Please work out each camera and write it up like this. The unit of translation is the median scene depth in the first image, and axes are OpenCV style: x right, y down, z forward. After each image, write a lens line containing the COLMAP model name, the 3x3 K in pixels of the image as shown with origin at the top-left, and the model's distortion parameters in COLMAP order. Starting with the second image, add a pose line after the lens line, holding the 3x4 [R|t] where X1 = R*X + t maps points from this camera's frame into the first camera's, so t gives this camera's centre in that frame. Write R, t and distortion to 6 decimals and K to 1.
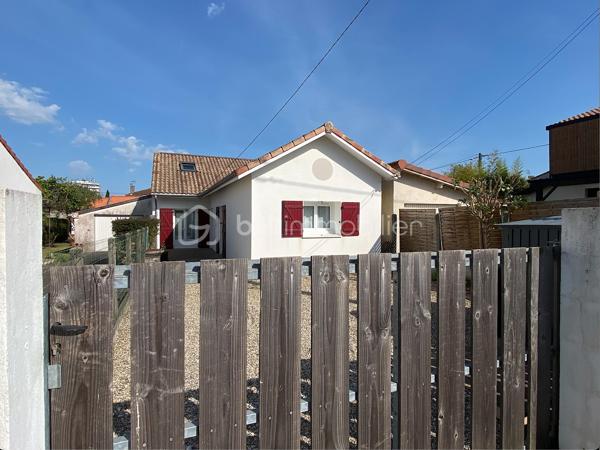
lens RADIAL K [[357.5, 0, 300.0], [0, 357.5, 225.0], [0, 0, 1]] dist [-0.003913, -0.001370]
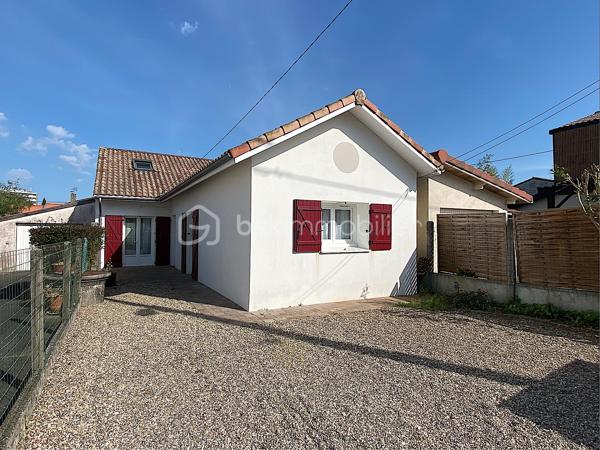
lens RADIAL K [[357.5, 0, 300.0], [0, 357.5, 225.0], [0, 0, 1]] dist [-0.003913, -0.001370]
pose [[0.992065, 0.004707, 0.125641, -0.110880], [-0.000308, 0.999387, -0.035013, 0.004542], [-0.125729, 0.034696, 0.991458, 0.282636]]
